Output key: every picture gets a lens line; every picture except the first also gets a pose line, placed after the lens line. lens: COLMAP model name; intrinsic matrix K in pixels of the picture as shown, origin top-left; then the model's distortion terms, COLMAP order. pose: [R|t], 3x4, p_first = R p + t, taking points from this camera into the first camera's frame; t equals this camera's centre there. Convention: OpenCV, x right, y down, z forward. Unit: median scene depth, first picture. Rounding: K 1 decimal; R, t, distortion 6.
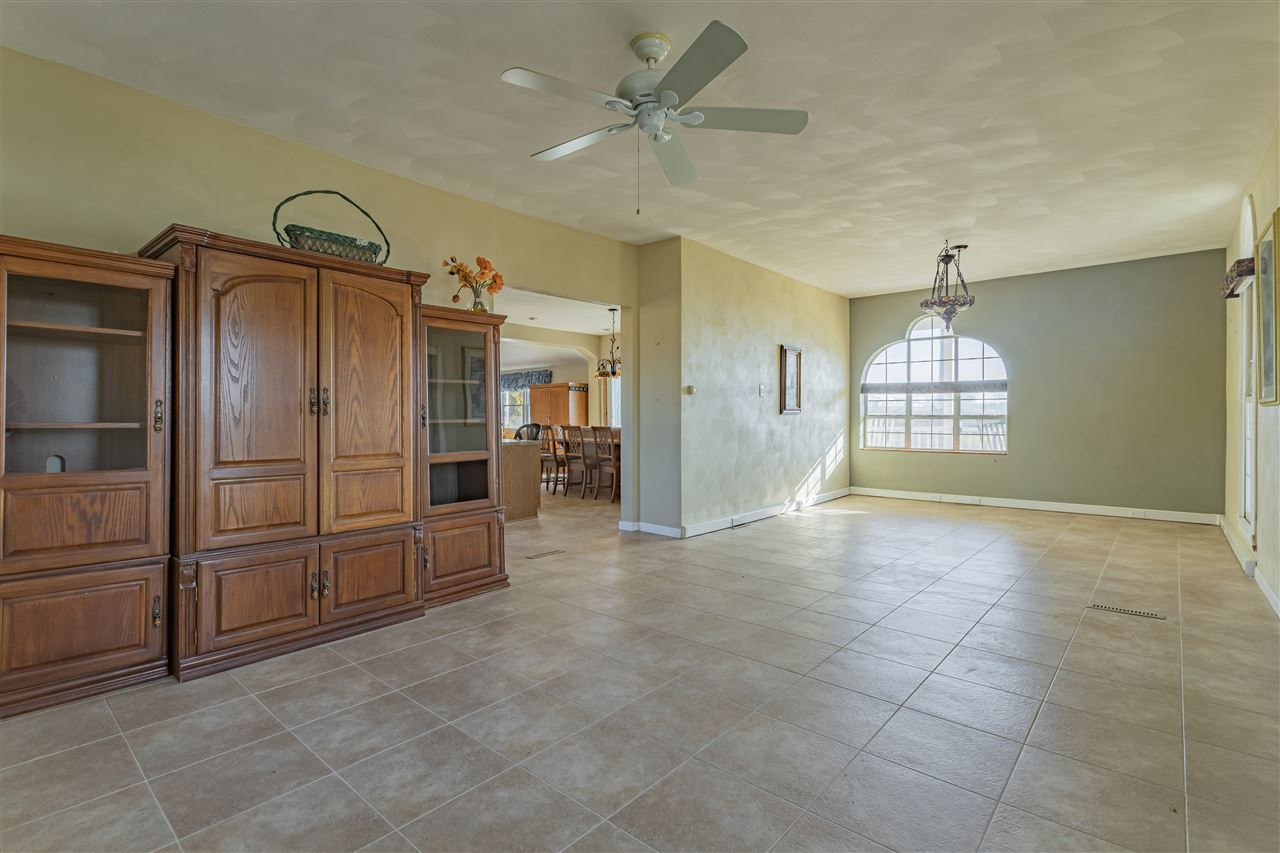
lens RADIAL K [[604.2, 0, 641.5], [0, 604.2, 418.5], [0, 0, 1]] dist [0.003500, 0.001017]
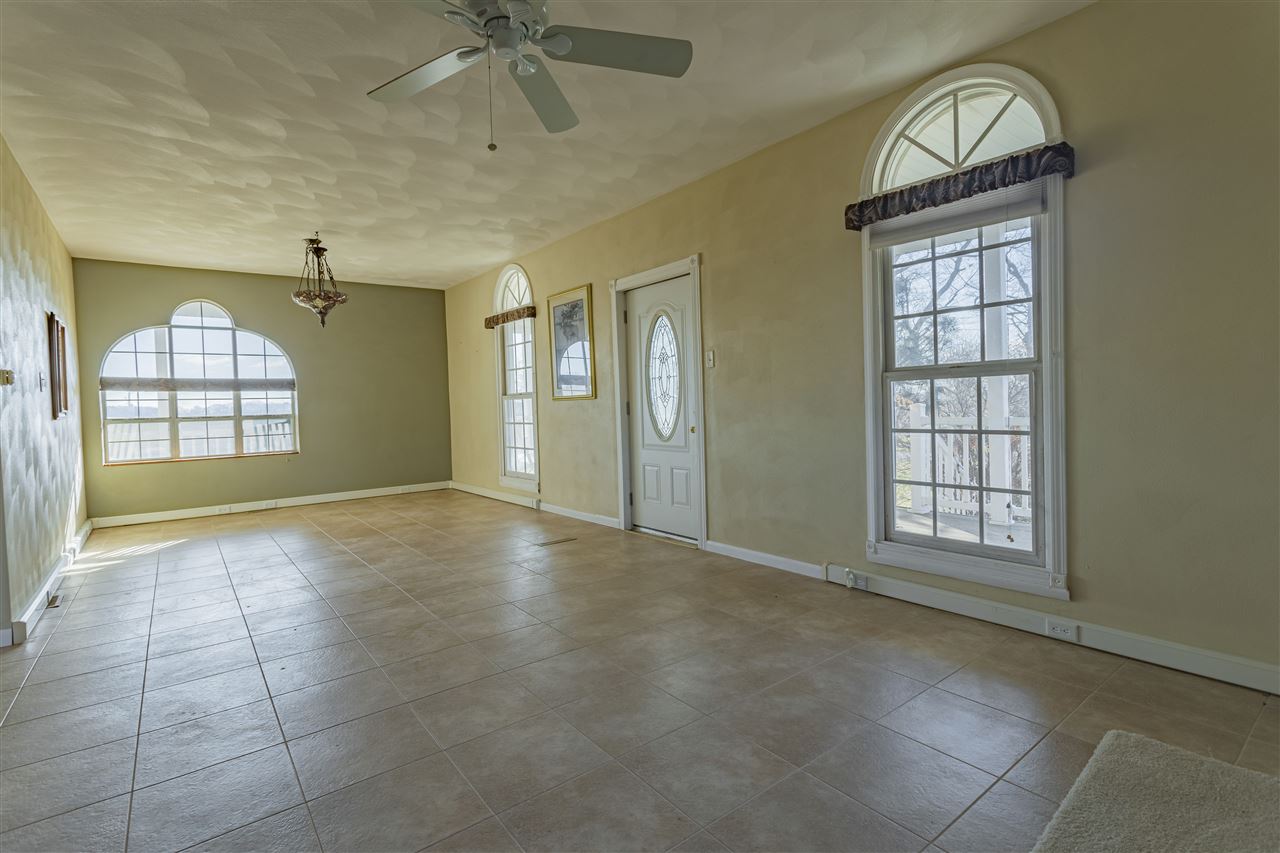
lens RADIAL K [[604.2, 0, 638.5], [0, 604.2, 424.4], [0, 0, 1]] dist [0.003500, 0.001017]
pose [[0.195123, -0.039886, 0.979968, -0.313400], [0.035481, 0.998806, 0.033588, -0.002219], [-0.980137, 0.028217, 0.196305, 0.282728]]
